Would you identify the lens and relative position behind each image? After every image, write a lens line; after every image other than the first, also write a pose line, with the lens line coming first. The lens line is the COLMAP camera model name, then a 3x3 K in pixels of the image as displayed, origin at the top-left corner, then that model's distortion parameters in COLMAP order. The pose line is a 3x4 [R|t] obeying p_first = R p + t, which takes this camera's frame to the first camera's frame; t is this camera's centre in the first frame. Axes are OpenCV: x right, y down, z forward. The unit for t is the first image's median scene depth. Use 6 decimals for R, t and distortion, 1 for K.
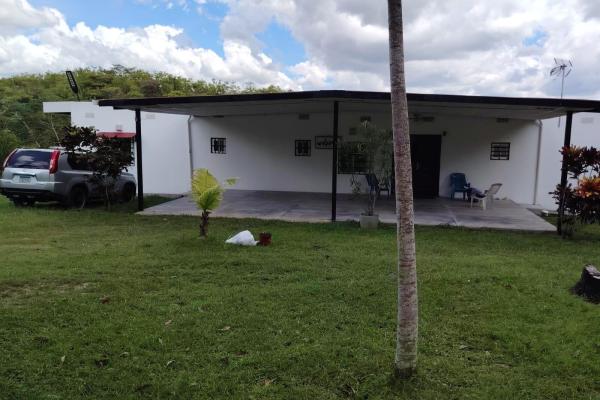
lens RADIAL K [[496.3, 0, 302.6], [0, 496.3, 173.6], [0, 0, 1]] dist [0.071944, -0.025032]
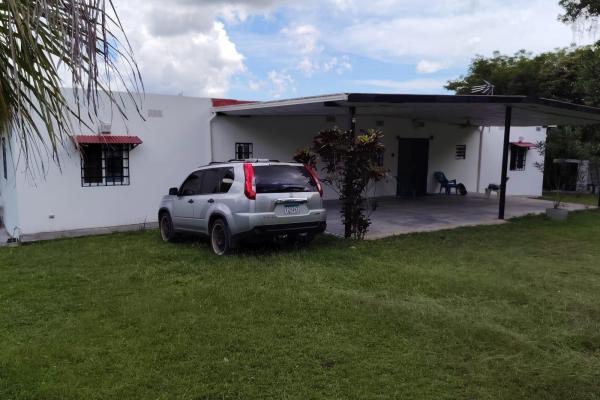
lens RADIAL K [[496.3, 0, 301.6], [0, 496.3, 201.4], [0, 0, 1]] dist [0.071944, -0.025032]
pose [[0.717302, -0.088848, 0.691075, -0.733874], [0.055417, 0.995969, 0.070527, -0.032198], [-0.694555, -0.012291, 0.719334, 0.393609]]
